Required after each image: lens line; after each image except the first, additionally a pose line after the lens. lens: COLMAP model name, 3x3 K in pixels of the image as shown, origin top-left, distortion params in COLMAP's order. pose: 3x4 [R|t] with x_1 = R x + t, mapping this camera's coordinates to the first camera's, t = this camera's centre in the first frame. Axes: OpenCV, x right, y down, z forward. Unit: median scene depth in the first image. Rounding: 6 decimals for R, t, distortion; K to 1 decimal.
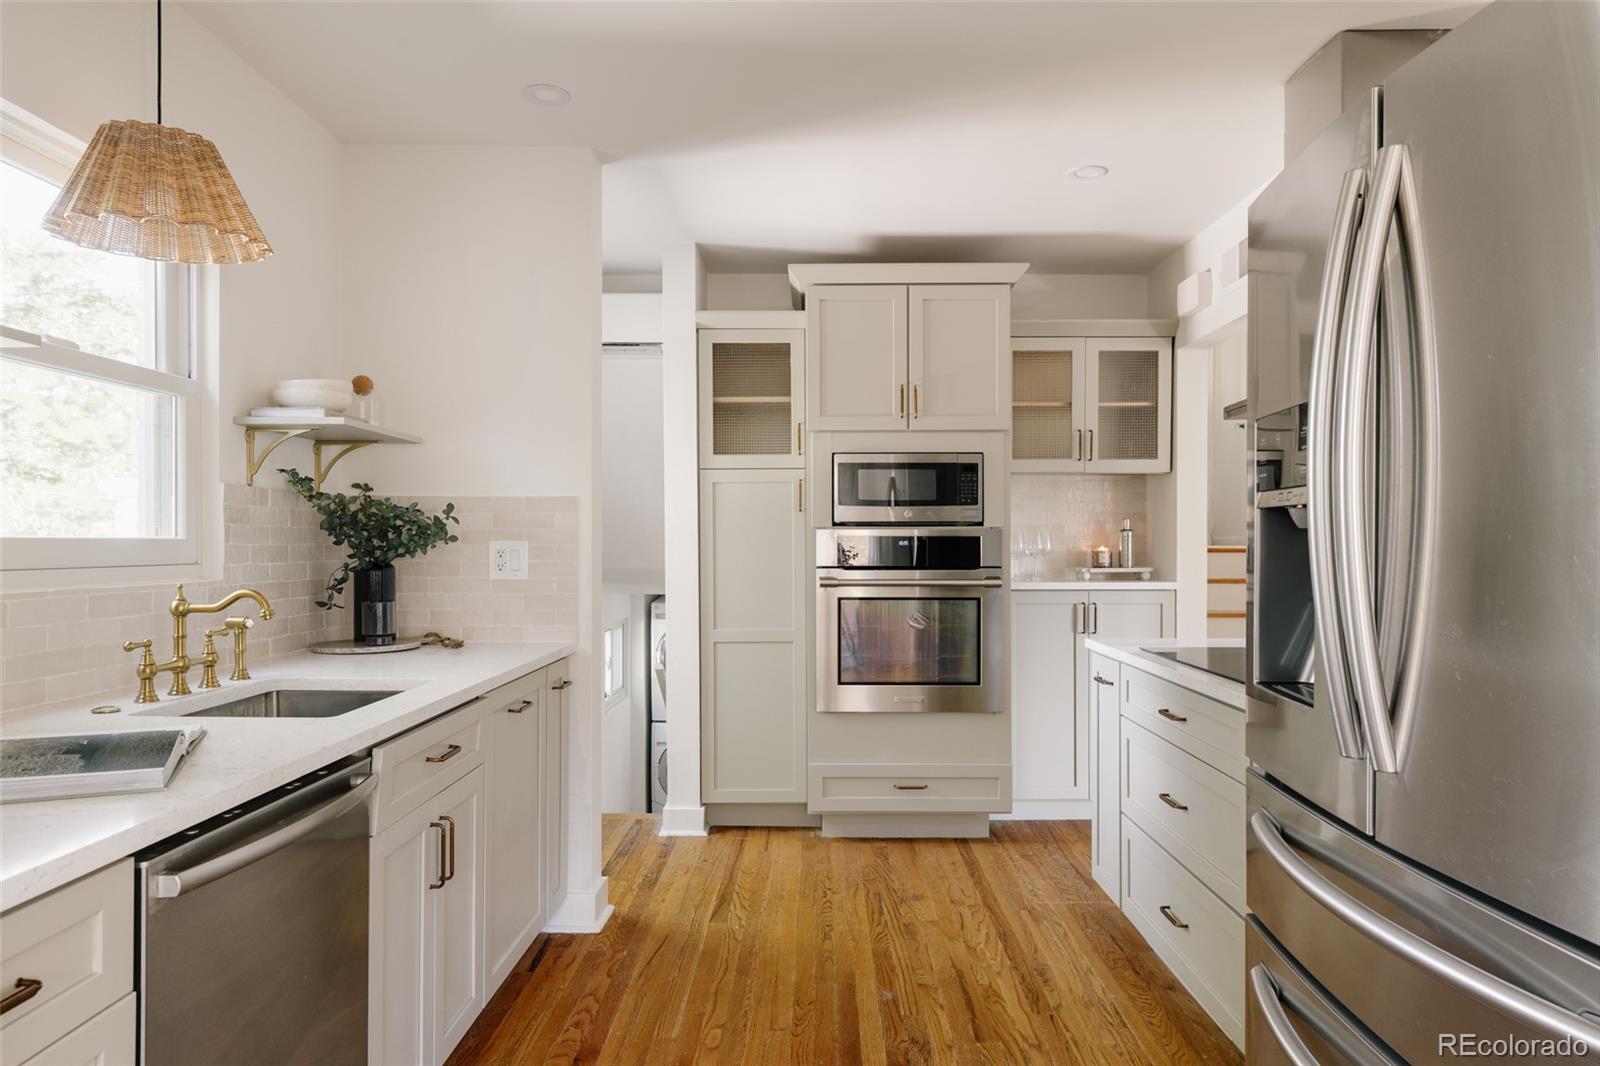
lens RADIAL K [[996.7, 0, 806.3], [0, 996.7, 539.8], [0, 0, 1]] dist [0.005662, -0.006936]
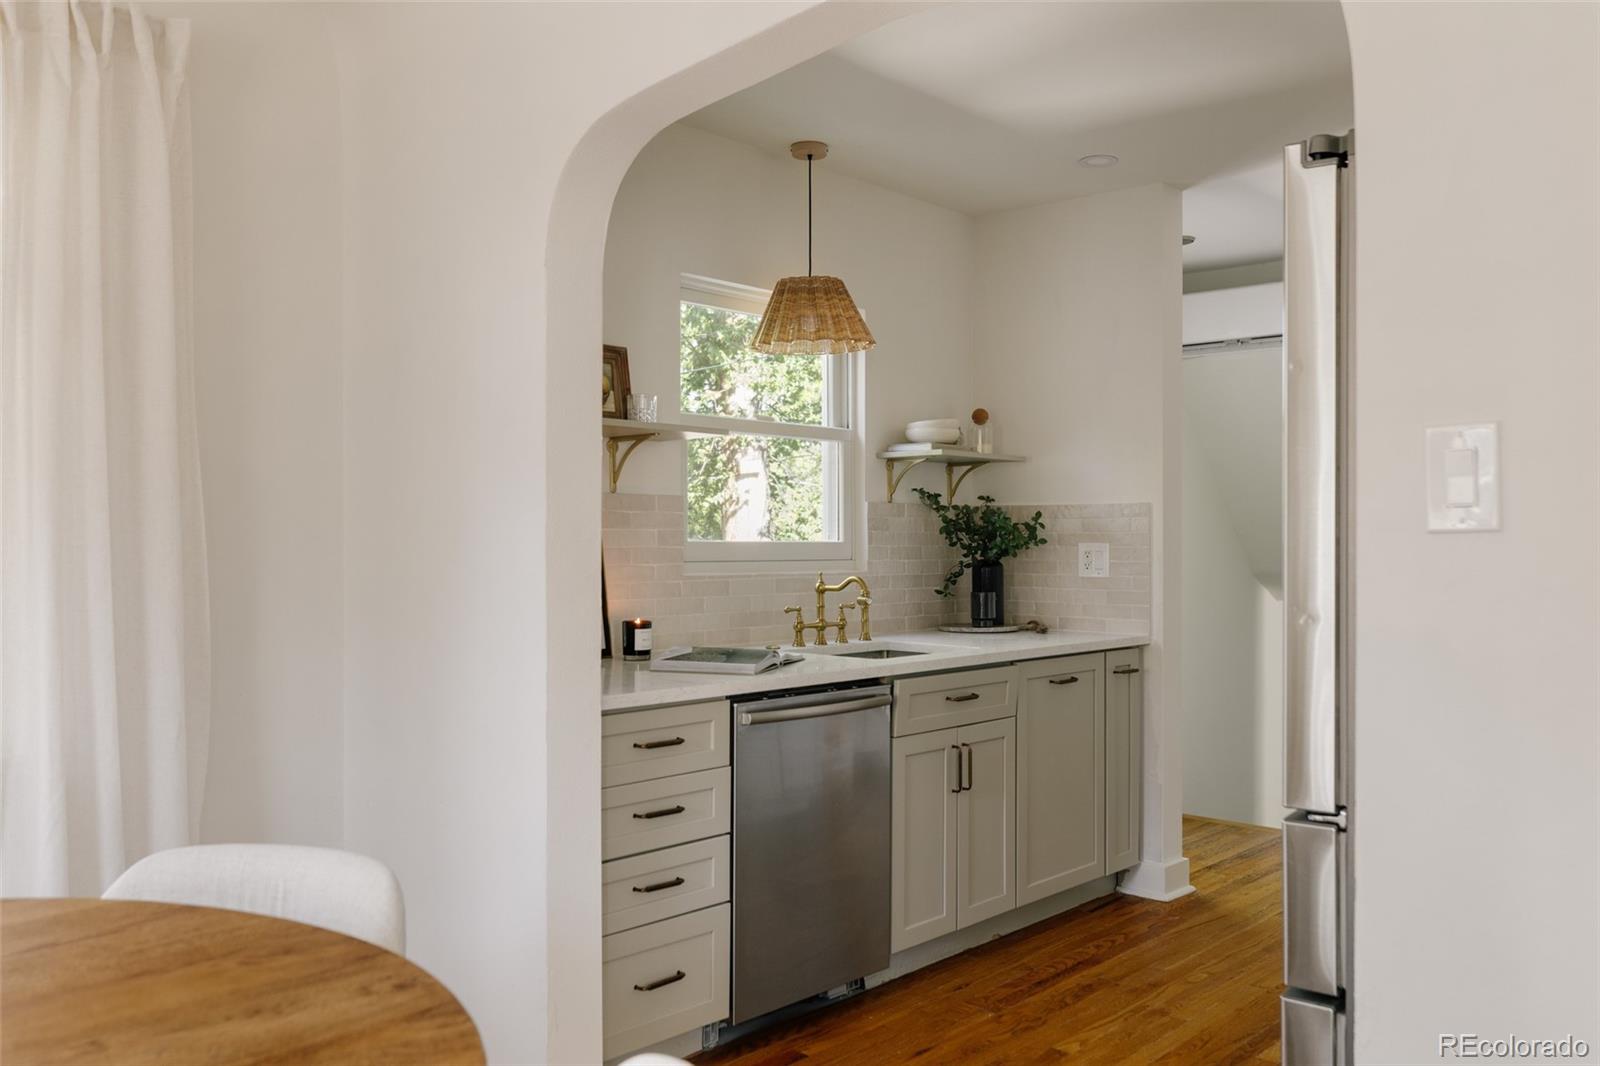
lens RADIAL K [[1289.3, 0, 798.2], [0, 1289.3, 536.3], [0, 0, 1]] dist [-0.006608, -0.005656]
pose [[0.738482, -0.002027, -0.674270, 0.520304], [0.001322, 0.999998, -0.001559, -0.005565], [0.674272, 0.000259, 0.738483, -0.367364]]
